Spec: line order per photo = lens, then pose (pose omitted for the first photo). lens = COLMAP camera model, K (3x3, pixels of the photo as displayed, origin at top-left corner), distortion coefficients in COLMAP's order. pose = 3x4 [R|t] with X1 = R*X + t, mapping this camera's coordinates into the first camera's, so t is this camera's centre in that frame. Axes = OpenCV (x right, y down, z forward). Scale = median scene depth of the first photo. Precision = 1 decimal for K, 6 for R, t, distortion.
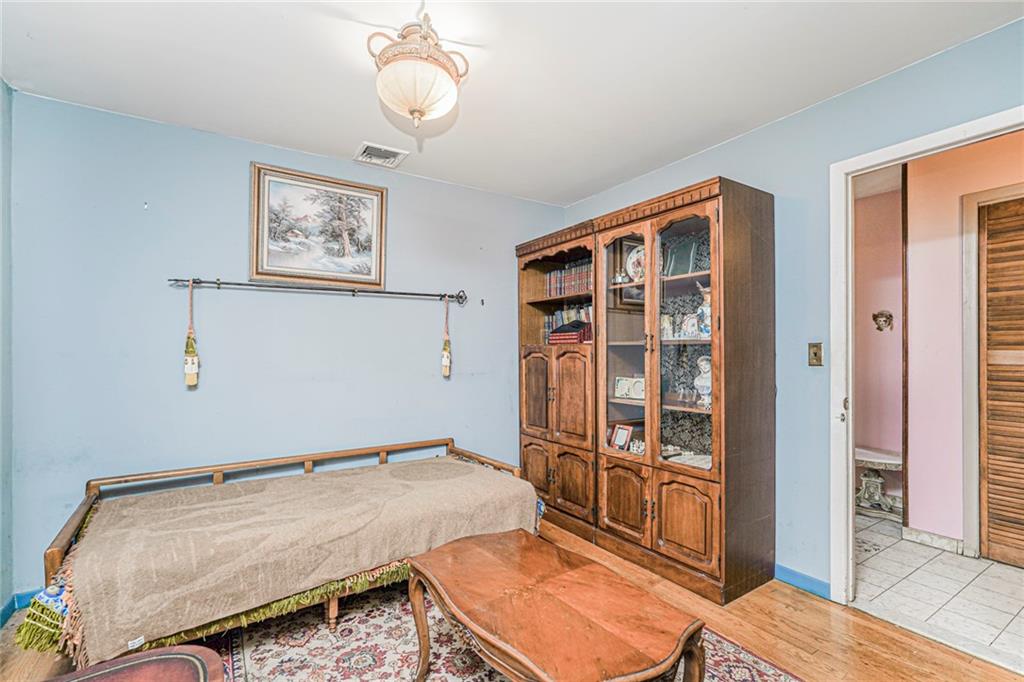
lens RADIAL K [[470.0, 0, 511.1], [0, 470.0, 352.8], [0, 0, 1]] dist [-0.003260, -0.000126]
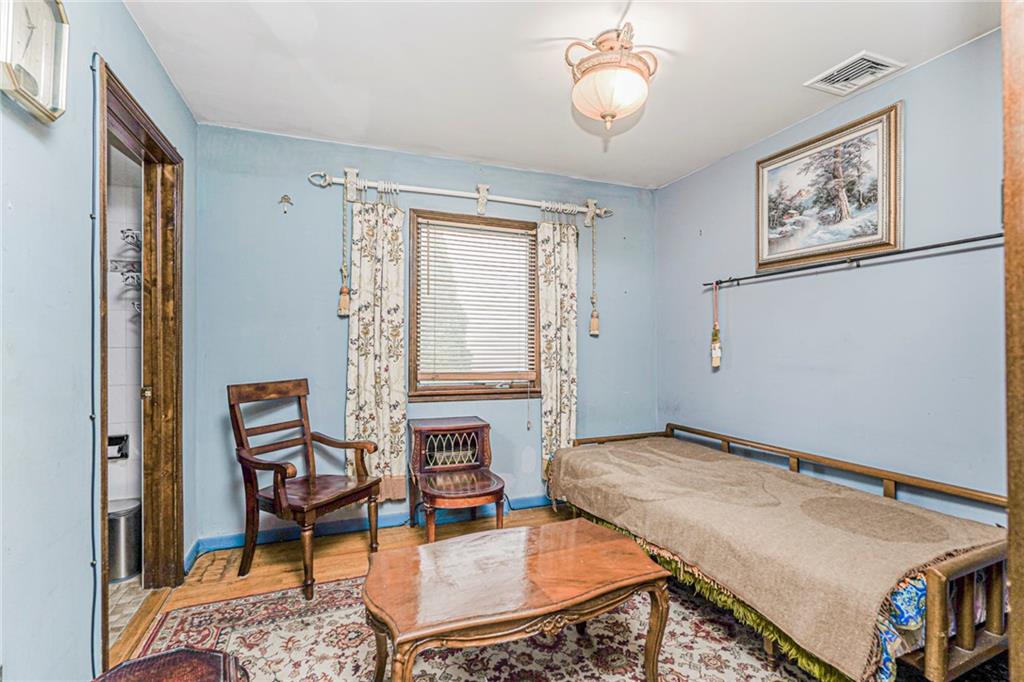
lens RADIAL K [[464.4, 0, 513.8], [0, 464.4, 342.6], [0, 0, 1]] dist [-0.012651, 0.008146]
pose [[-0.188192, 0.001984, -0.982130, 0.562960], [0.001758, 0.999997, 0.001683, 0.002150], [0.982131, -0.001410, -0.188194, 0.631625]]
